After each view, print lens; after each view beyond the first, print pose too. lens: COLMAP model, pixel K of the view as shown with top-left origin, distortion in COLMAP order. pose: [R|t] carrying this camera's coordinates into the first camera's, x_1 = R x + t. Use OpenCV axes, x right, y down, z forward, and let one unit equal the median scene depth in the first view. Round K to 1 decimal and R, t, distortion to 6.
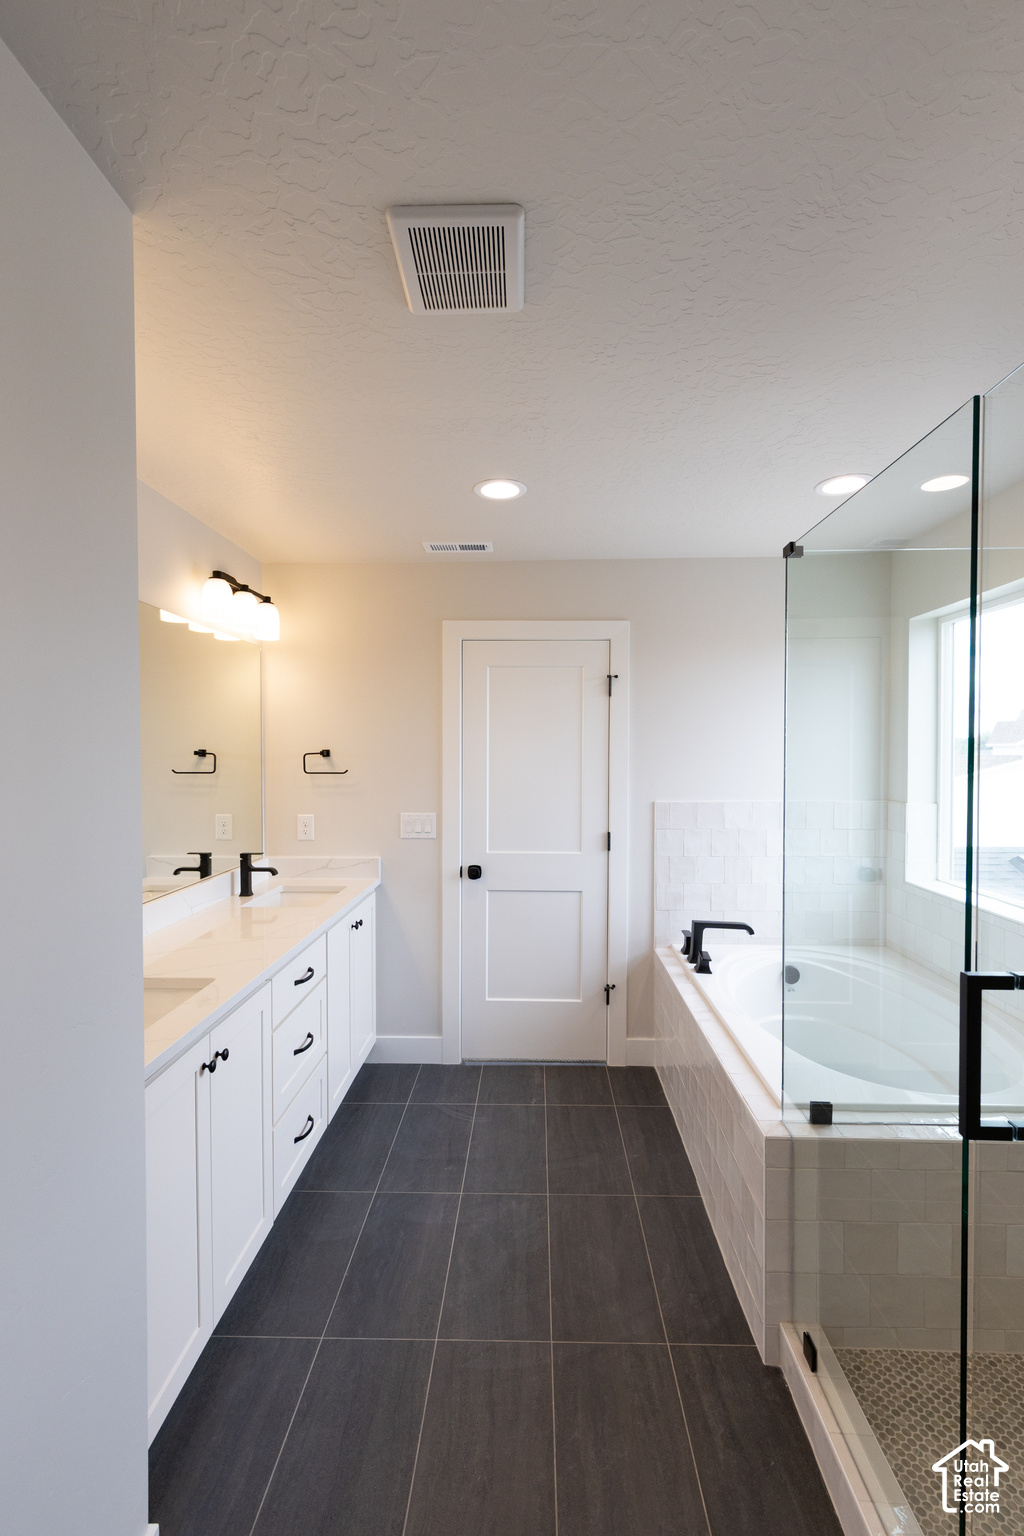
lens RADIAL K [[684.7, 0, 512.0], [0, 684.7, 768.0], [0, 0, 1]] dist [0.000175, -0.000804]
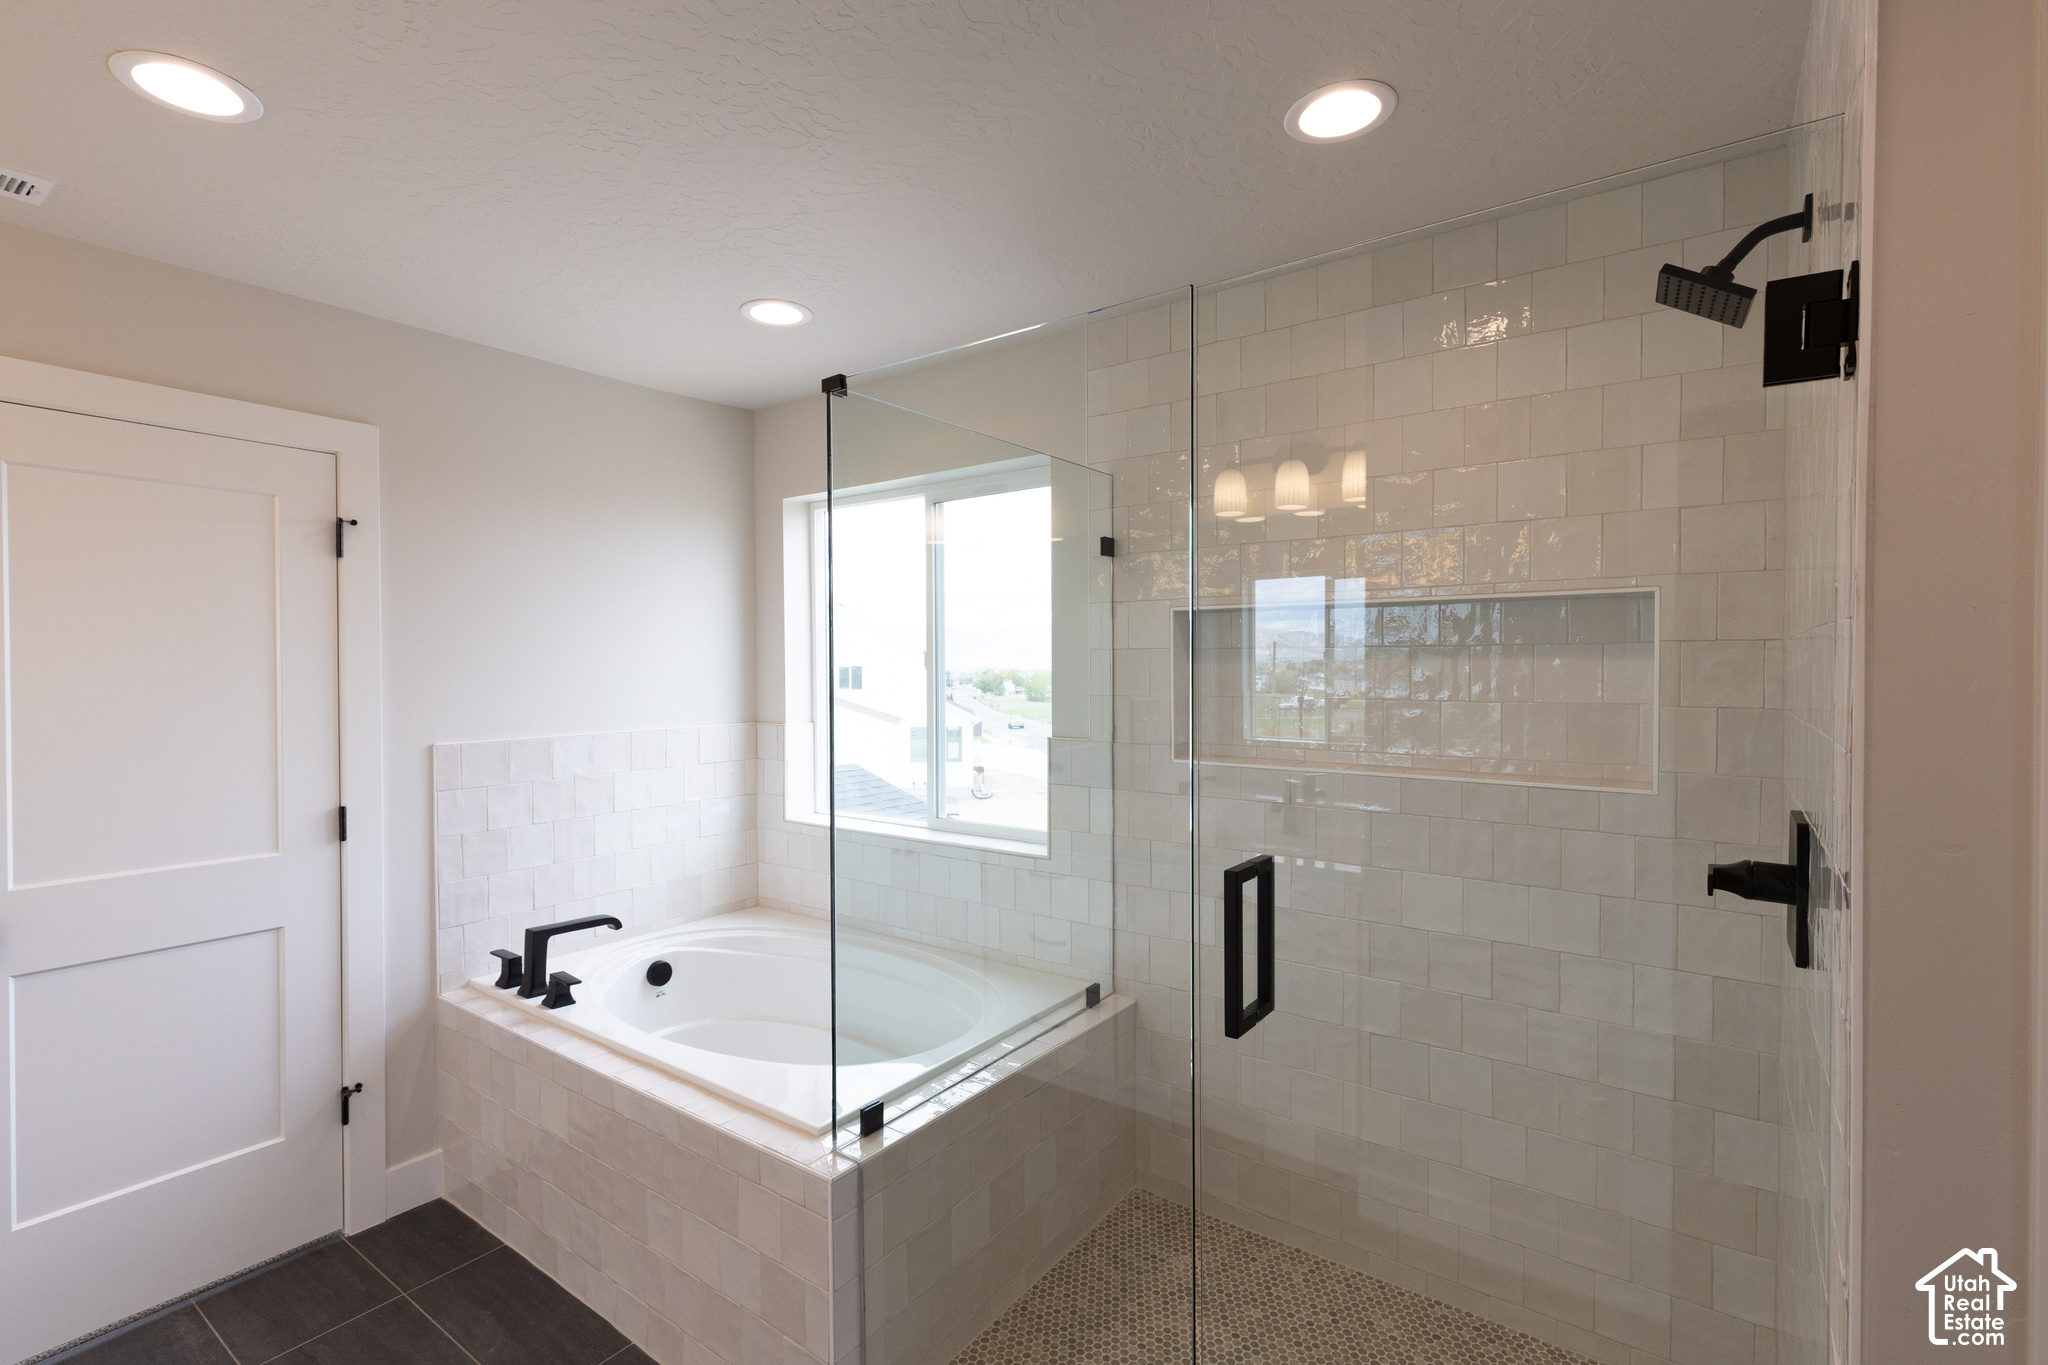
lens RADIAL K [[922.5, 0, 1024.0], [0, 922.5, 682.5], [0, 0, 1]] dist [0.001558, 0.000025]
pose [[0.557618, -0.015084, 0.829960, -0.177524], [0.022861, 0.999735, 0.002810, 0.005591], [-0.829783, 0.017407, 0.557815, 0.149071]]
